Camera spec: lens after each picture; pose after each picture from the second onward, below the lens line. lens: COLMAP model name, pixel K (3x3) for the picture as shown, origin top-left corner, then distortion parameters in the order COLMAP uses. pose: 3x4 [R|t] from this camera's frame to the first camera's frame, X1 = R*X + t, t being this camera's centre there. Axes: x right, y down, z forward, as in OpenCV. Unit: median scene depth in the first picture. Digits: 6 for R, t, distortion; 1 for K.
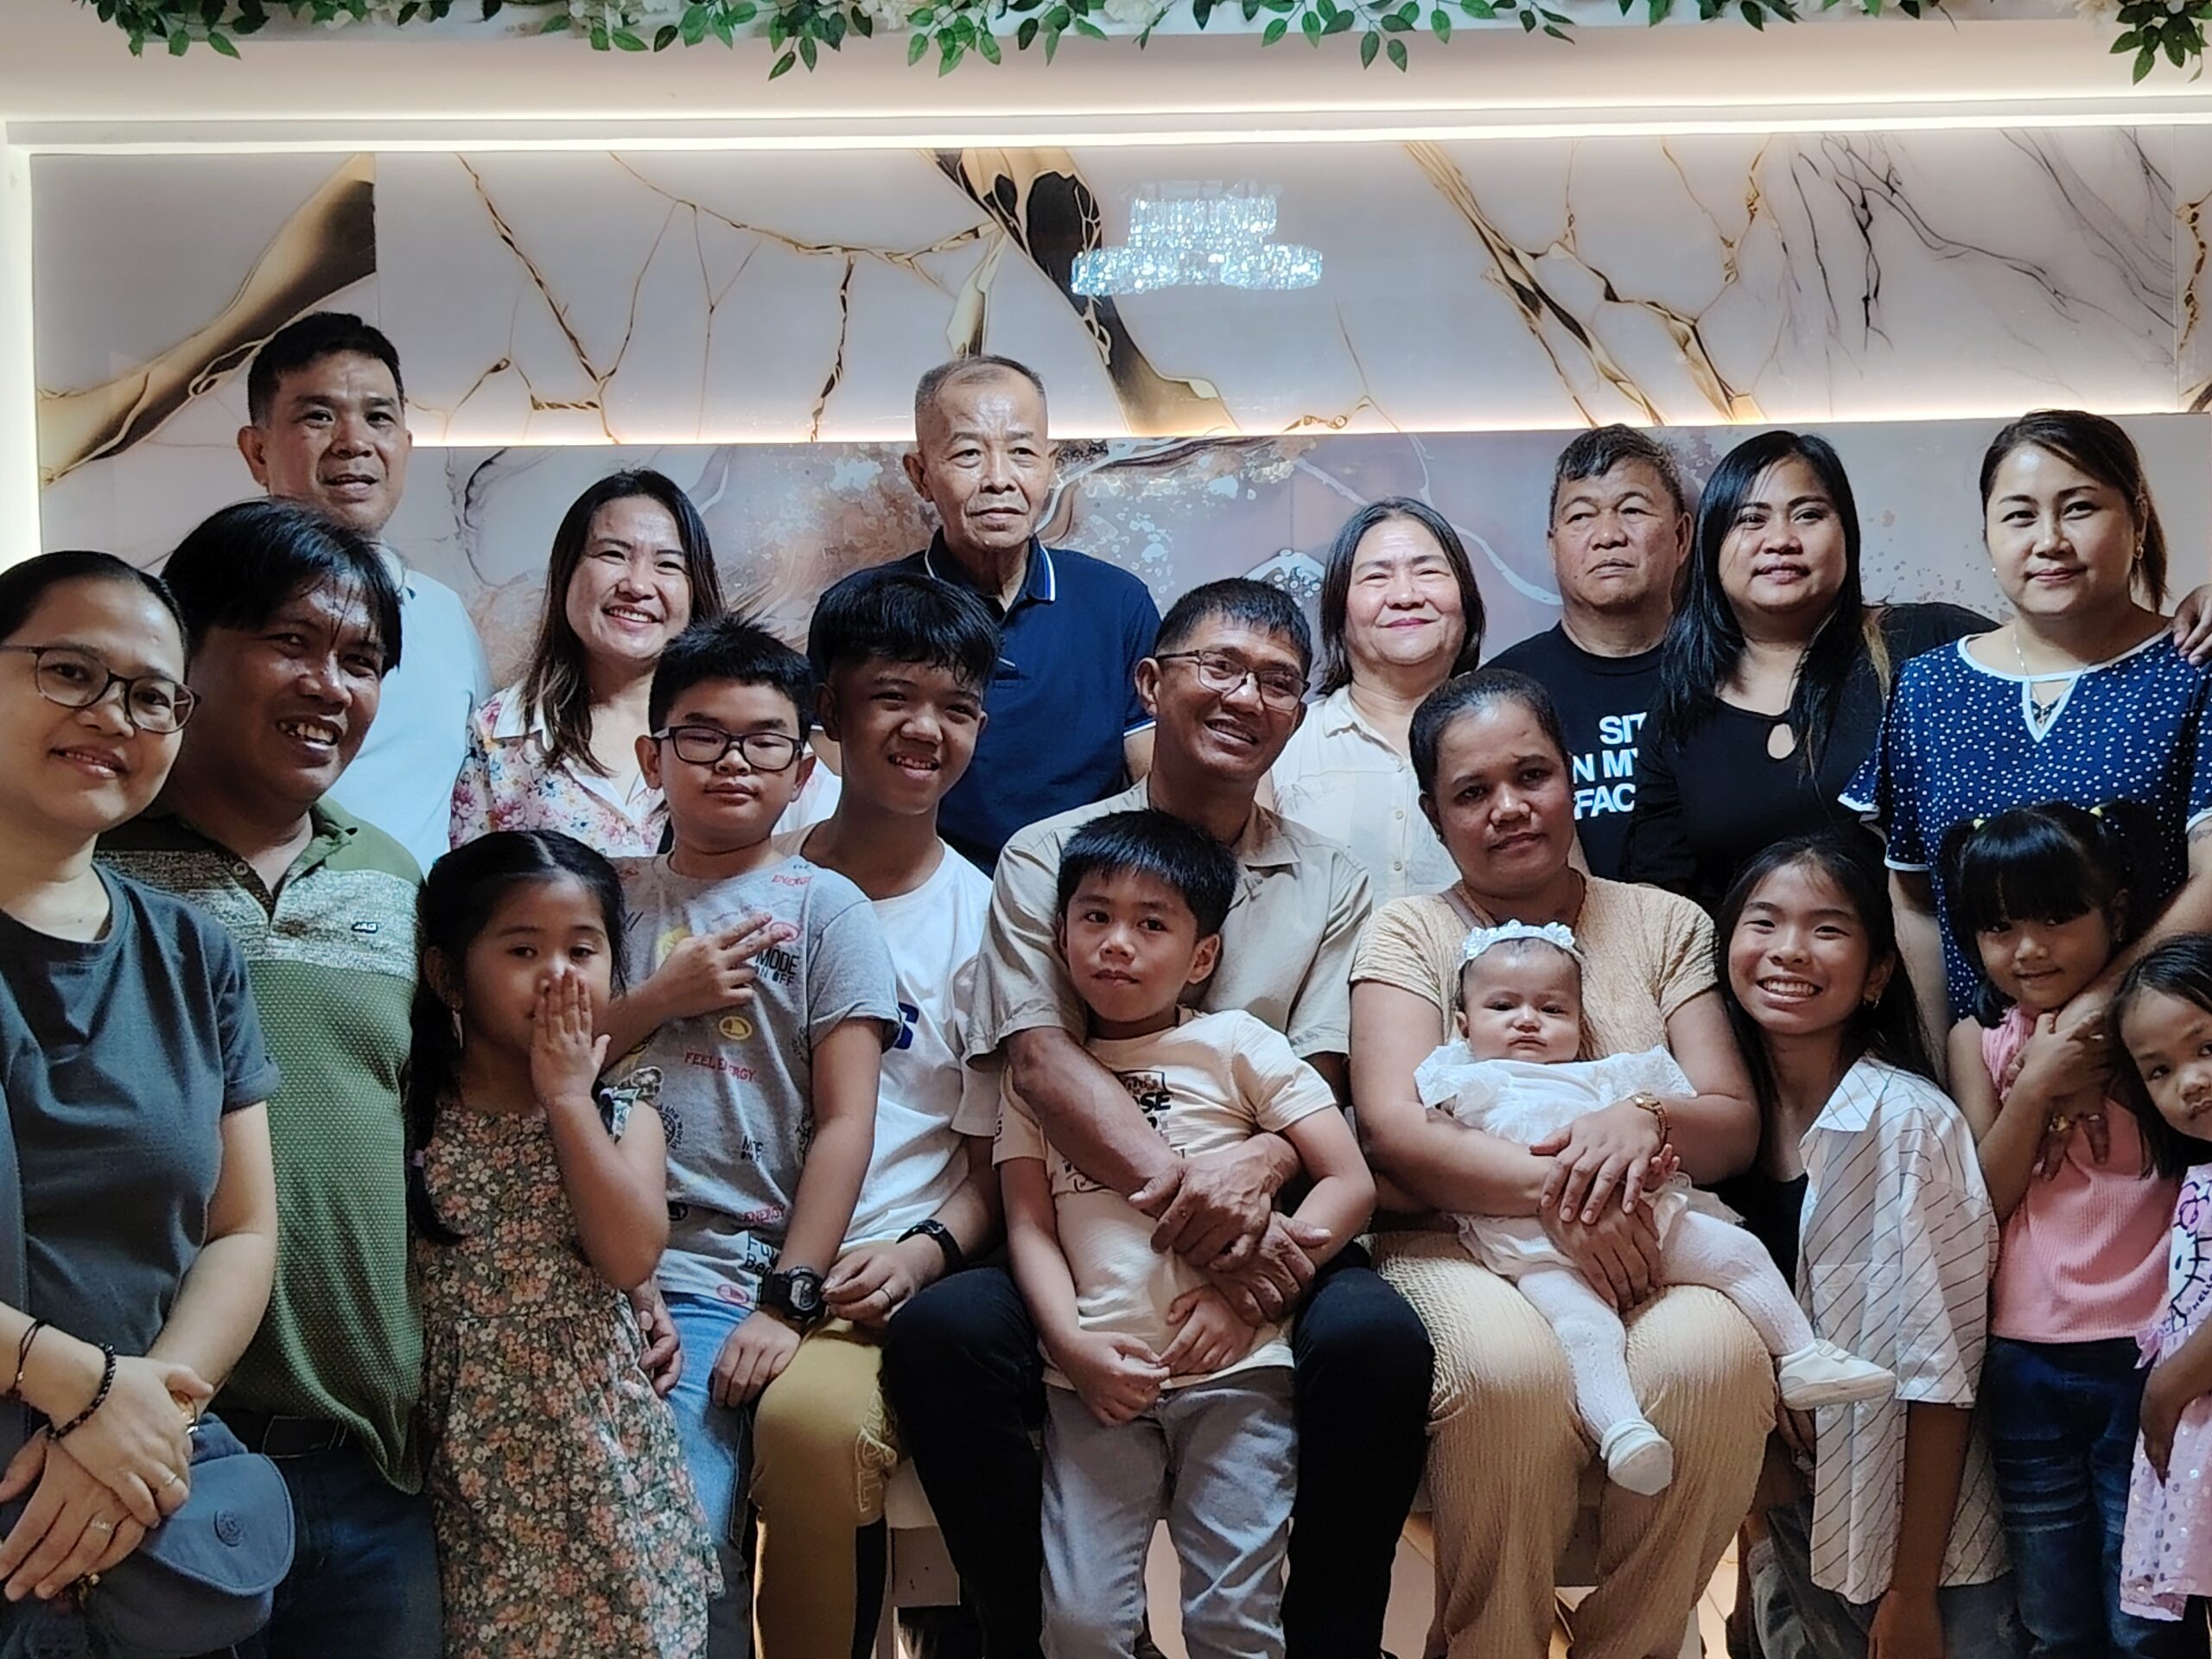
lens RADIAL K [[3114.3, 0, 1074.5], [0, 3114.3, 862.8], [0, 0, 1]] dist [0.076949, 0.000000]
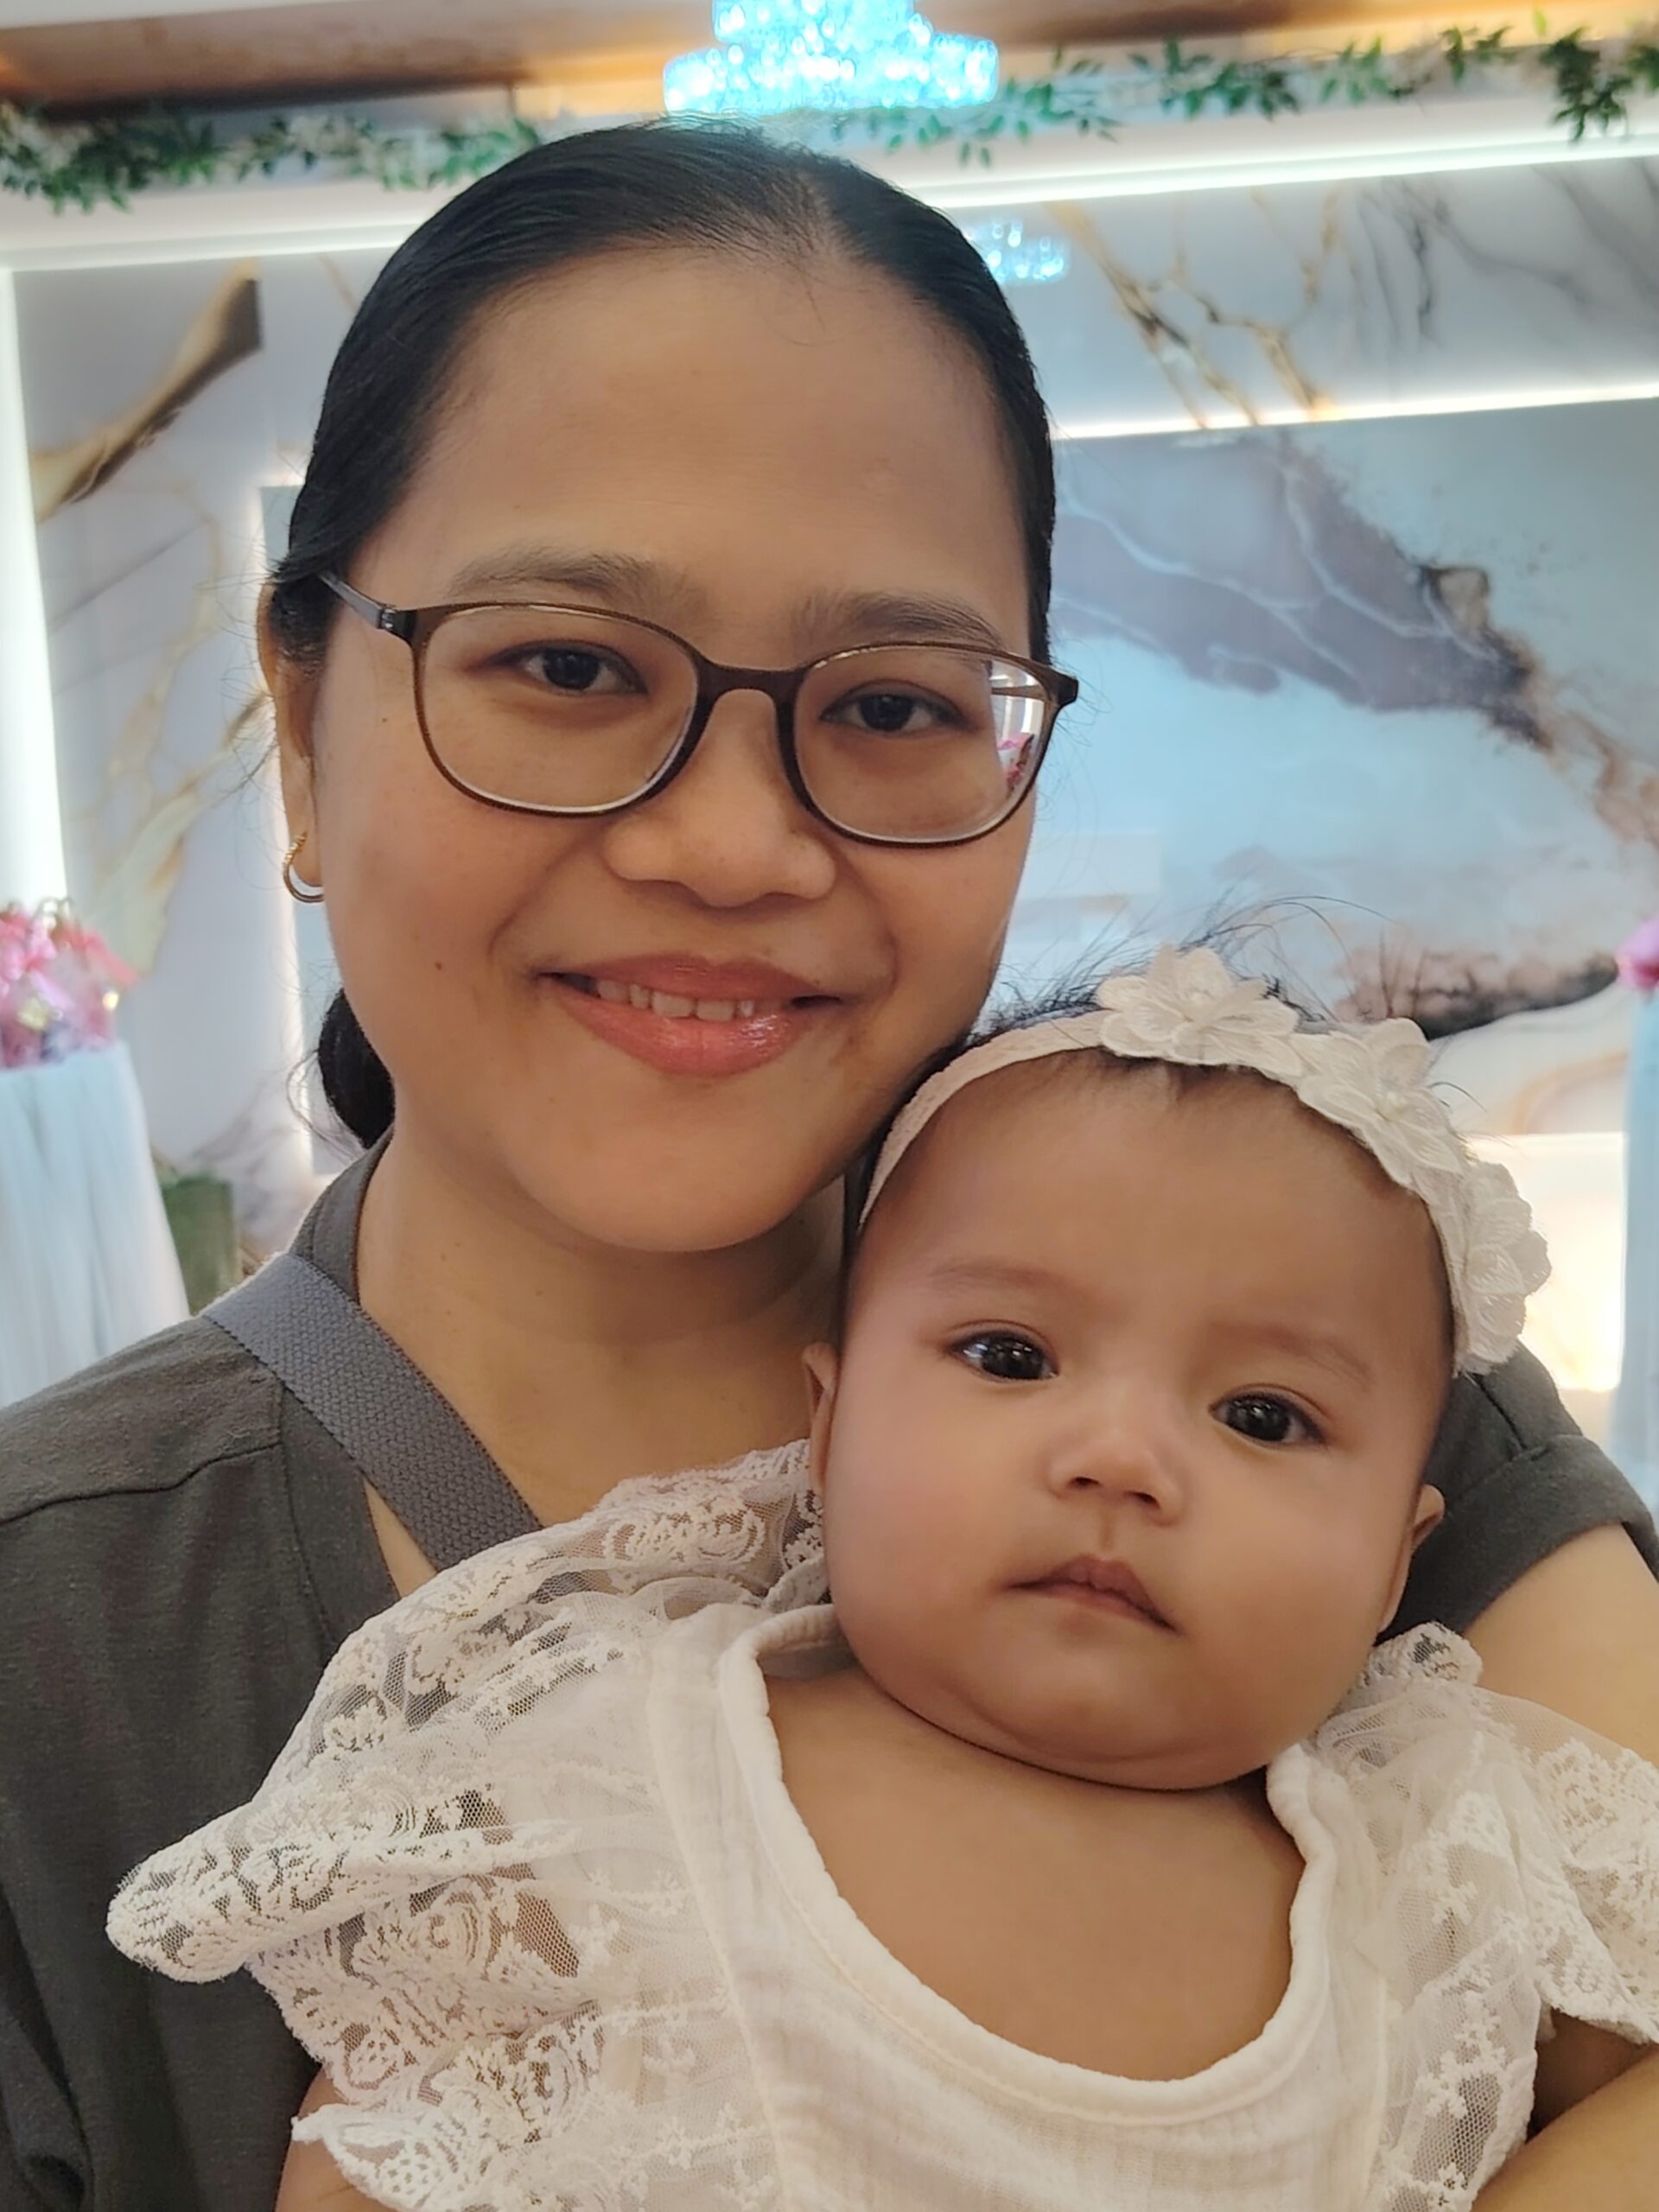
lens RADIAL K [[3093.1, 0, 815.6], [0, 3093.1, 1115.0], [0, 0, 1]] dist [0.065868, 0.000000]
pose [[0.988044, -0.010314, -0.153828, 0.203220], [0.030902, 0.990760, 0.132059, -0.034760], [0.151045, -0.135234, 0.979233, -0.286997]]
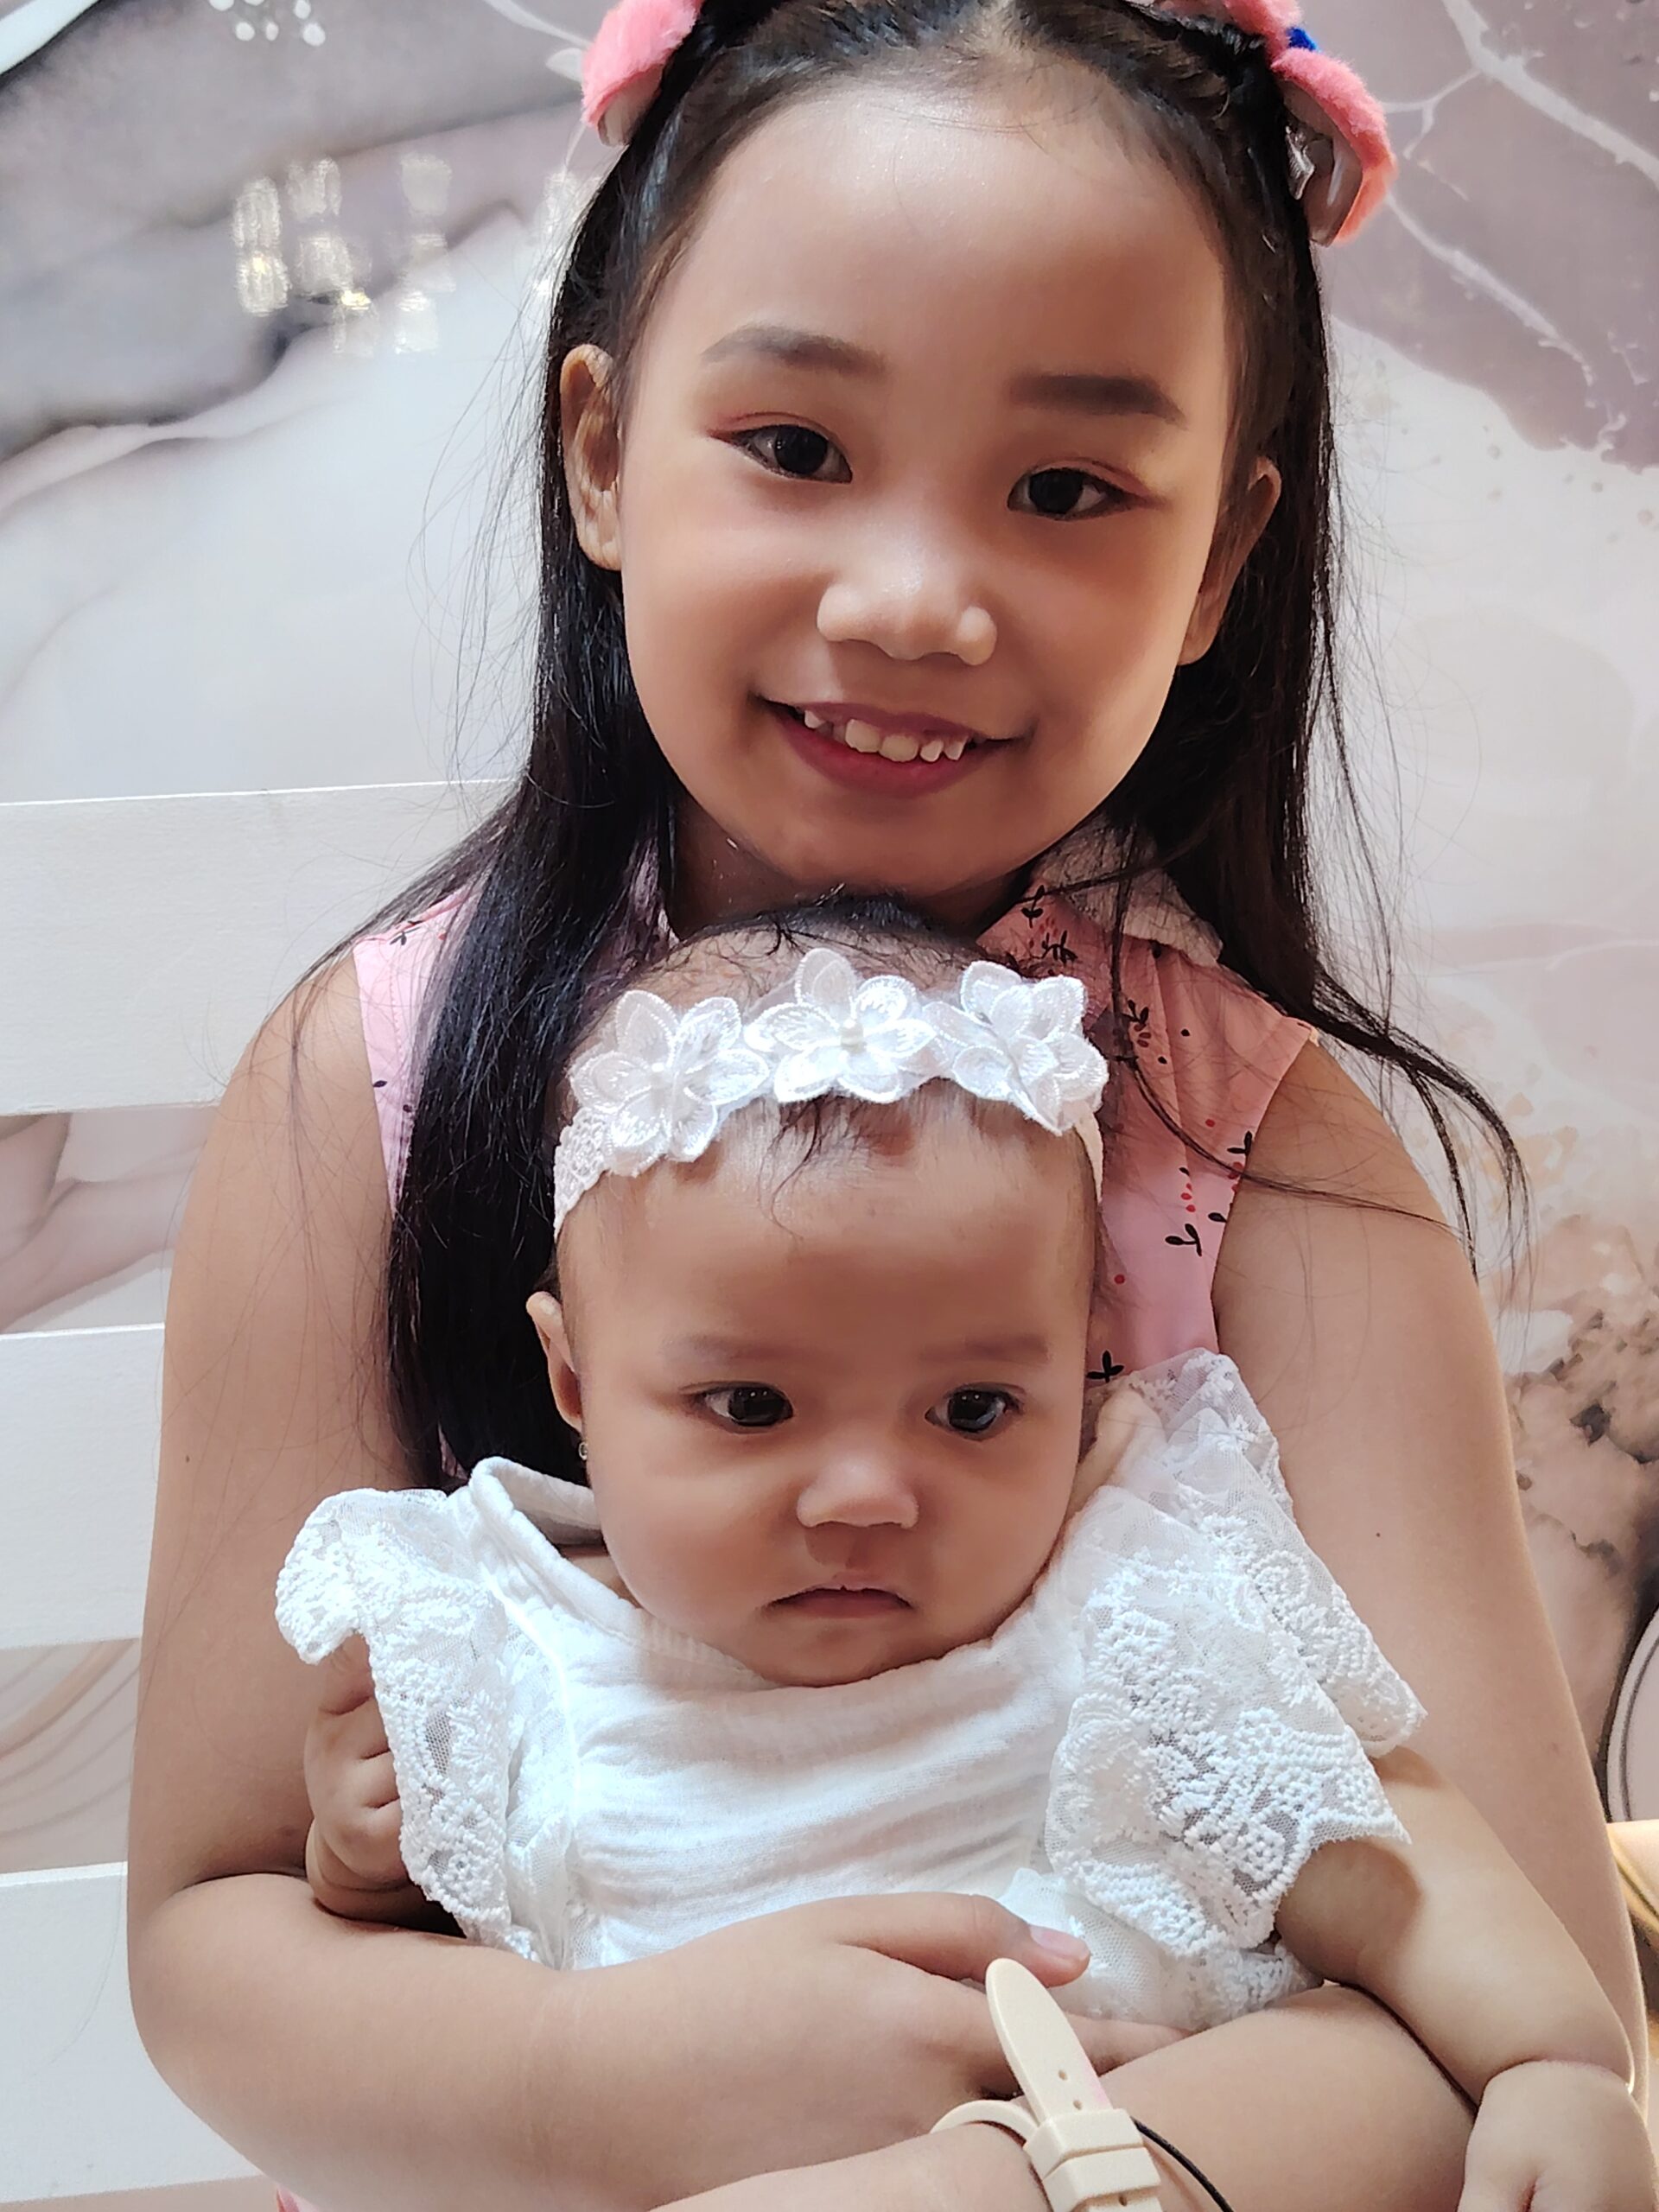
lens RADIAL K [[3013.5, 0, 768.2], [0, 3013.5, 1136.9], [0, 0, 1]] dist [0.071693, 0.000000]
pose [[0.996648, -0.040080, 0.071316, 0.096484], [0.034929, 0.996788, 0.072072, 0.030308], [-0.073975, -0.069340, 0.994847, 0.618509]]
